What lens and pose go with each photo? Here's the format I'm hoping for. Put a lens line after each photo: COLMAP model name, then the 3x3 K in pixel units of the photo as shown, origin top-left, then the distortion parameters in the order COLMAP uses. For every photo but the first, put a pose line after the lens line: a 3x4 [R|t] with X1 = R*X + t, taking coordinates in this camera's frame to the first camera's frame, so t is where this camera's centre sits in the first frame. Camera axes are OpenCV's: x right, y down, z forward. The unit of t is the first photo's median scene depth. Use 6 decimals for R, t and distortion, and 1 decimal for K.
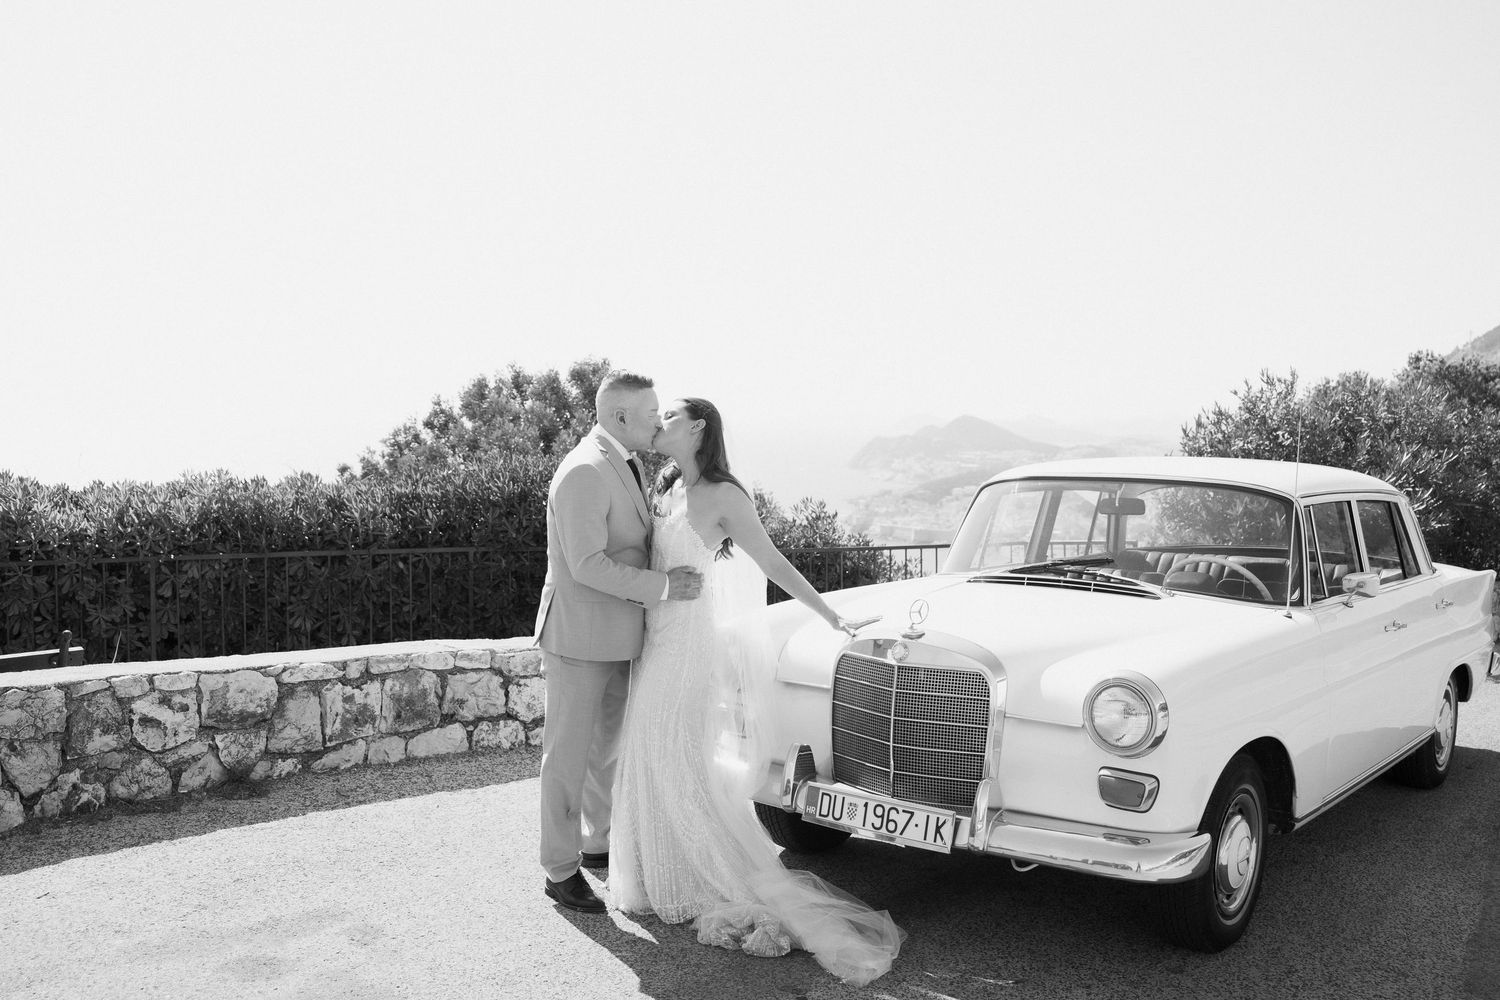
lens RADIAL K [[1376.3, 0, 750.0], [0, 1376.3, 500.0], [0, 0, 1]] dist [-0.188336, 0.389173]
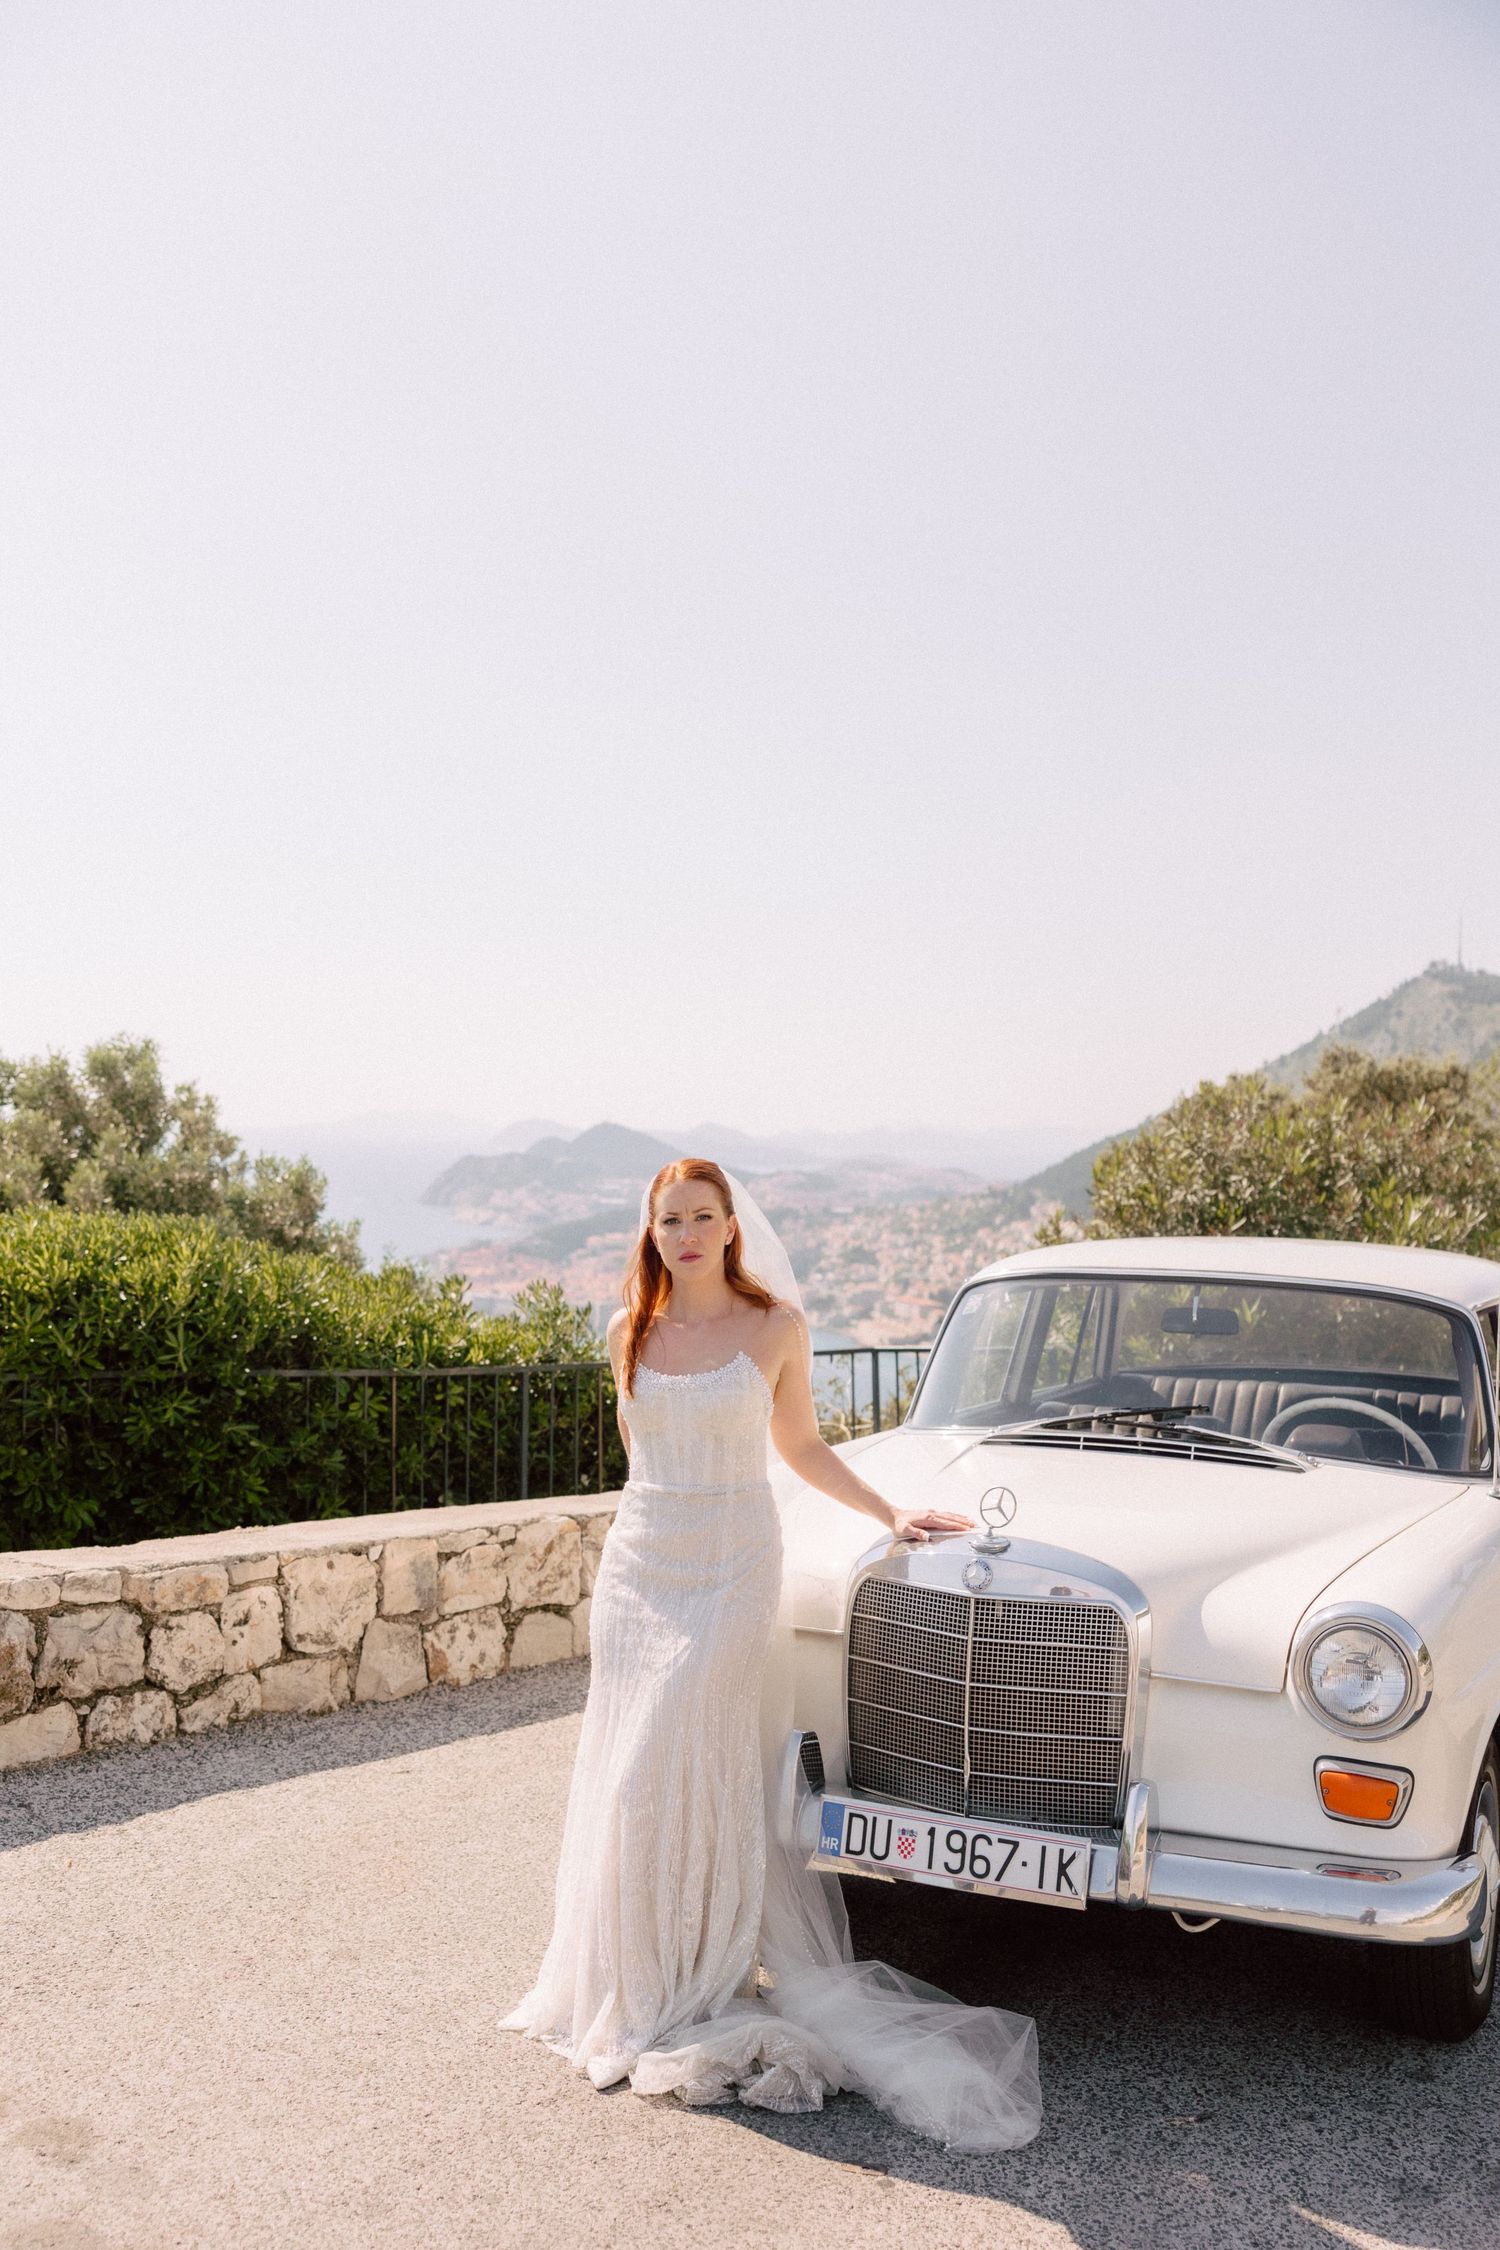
lens RADIAL K [[2168.6, 0, 749.8], [0, 2168.6, 1133.2], [0, 0, 1]] dist [0.001922, 0.003721]
pose [[0.970693, 0.013215, 0.239958, -0.158436], [-0.000469, 0.998589, -0.053098, -0.025660], [-0.240321, 0.051429, 0.969330, 0.041562]]
